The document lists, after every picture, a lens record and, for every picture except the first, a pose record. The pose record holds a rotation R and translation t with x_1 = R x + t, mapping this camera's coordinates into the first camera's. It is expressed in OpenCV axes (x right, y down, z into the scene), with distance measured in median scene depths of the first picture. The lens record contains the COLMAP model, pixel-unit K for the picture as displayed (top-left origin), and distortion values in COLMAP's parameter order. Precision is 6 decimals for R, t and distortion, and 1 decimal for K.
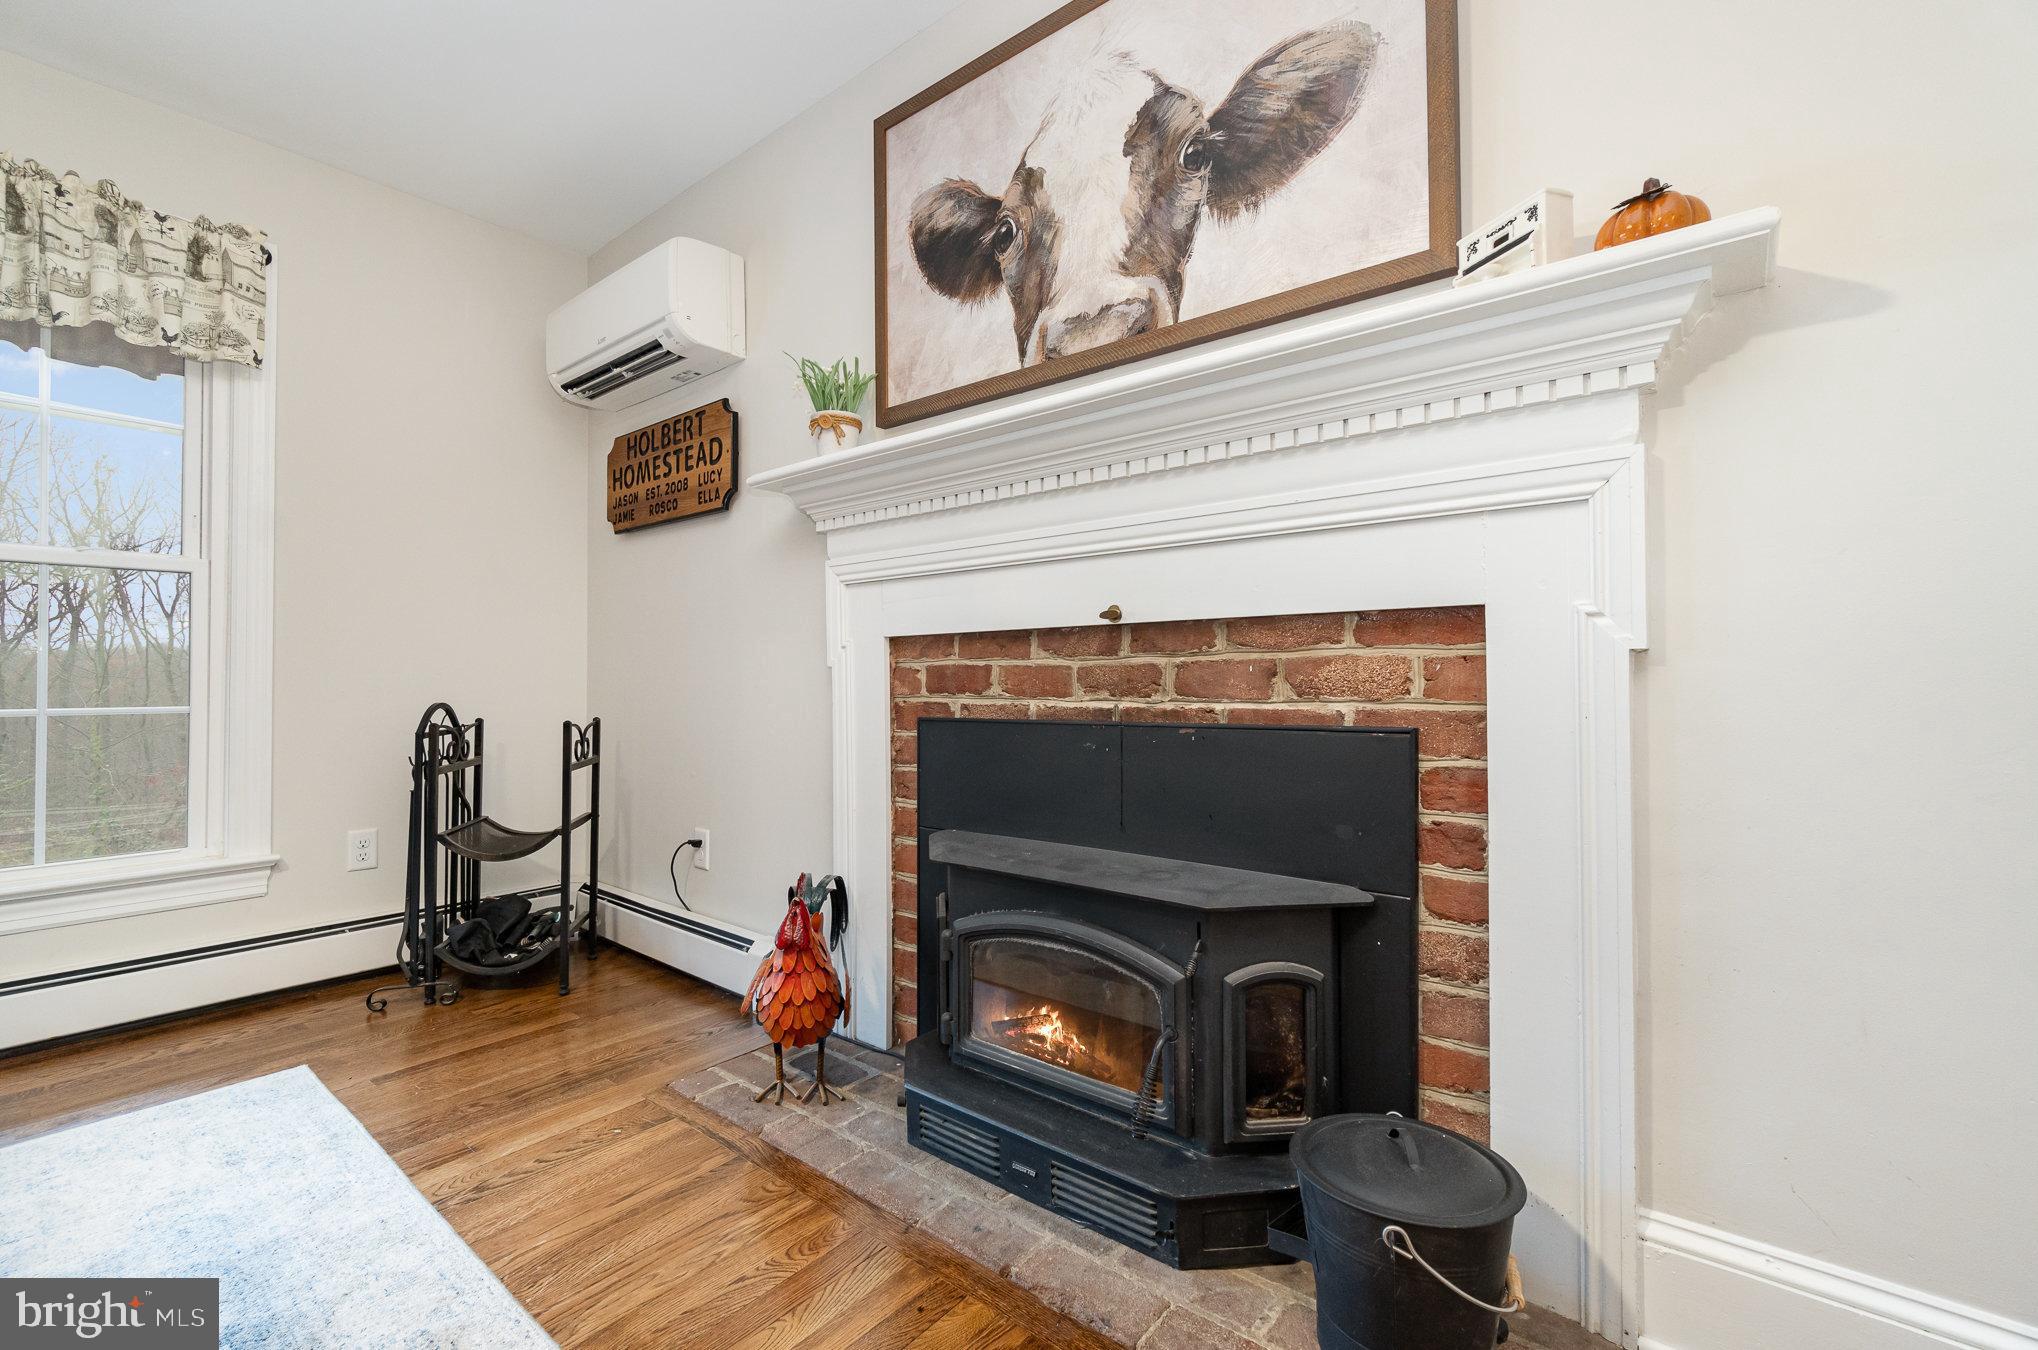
lens RADIAL K [[883.4, 0, 1018.6], [0, 883.4, 667.4], [0, 0, 1]] dist [-0.012425, -0.000071]
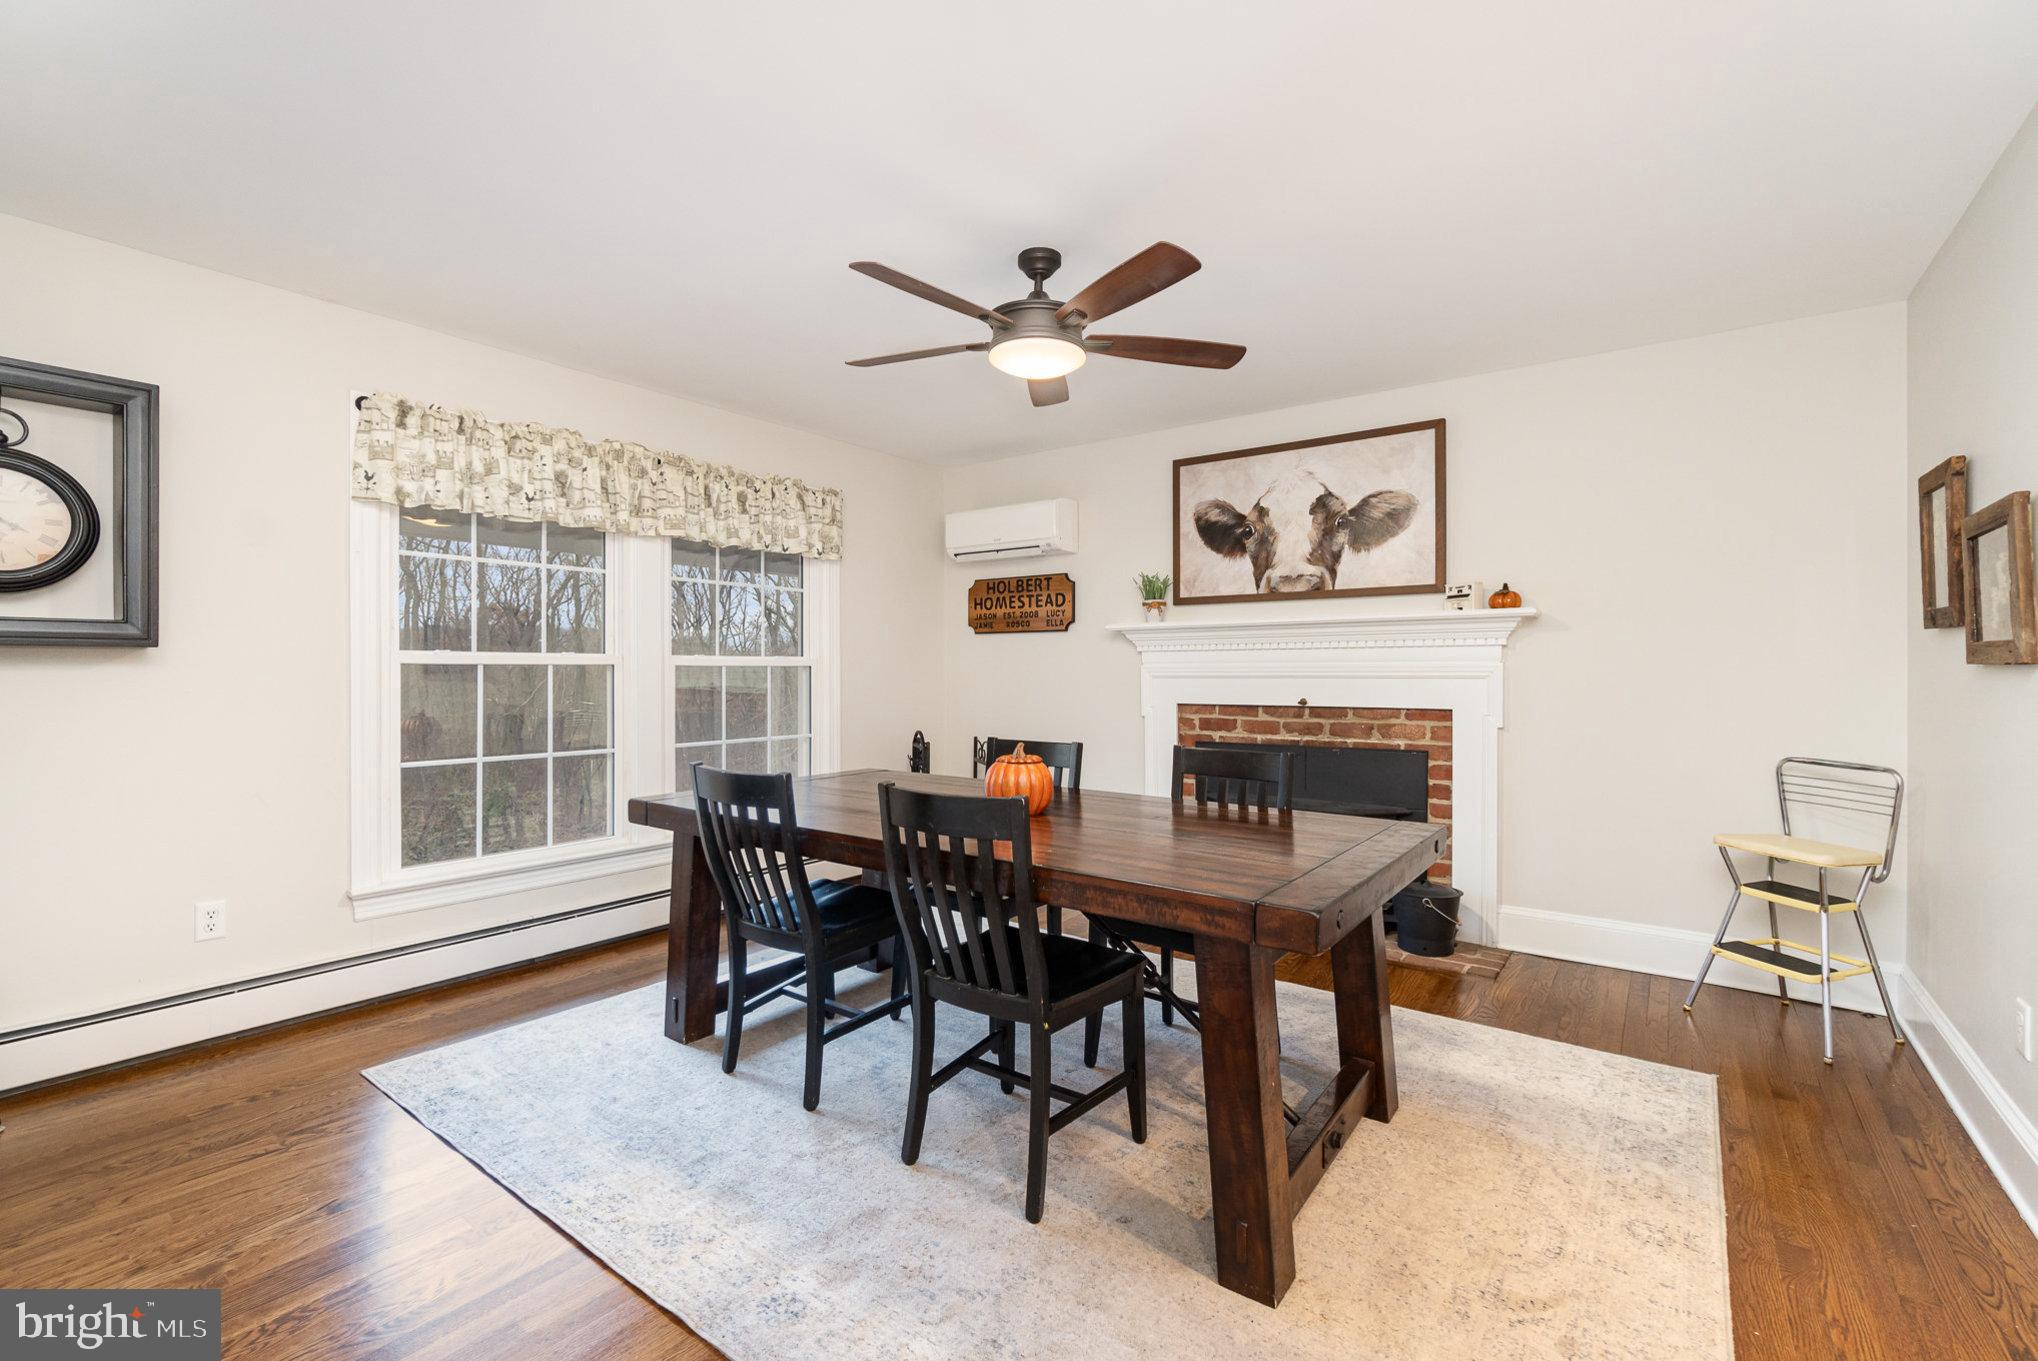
lens RADIAL K [[883.4, 0, 1017.3], [0, 883.4, 678.8], [0, 0, 1]] dist [-0.012425, -0.000071]
pose [[0.998769, 0.003075, 0.049512, -0.764518], [-0.004213, 0.999729, 0.022885, -0.167628], [-0.049428, -0.023065, 0.998511, -1.334455]]
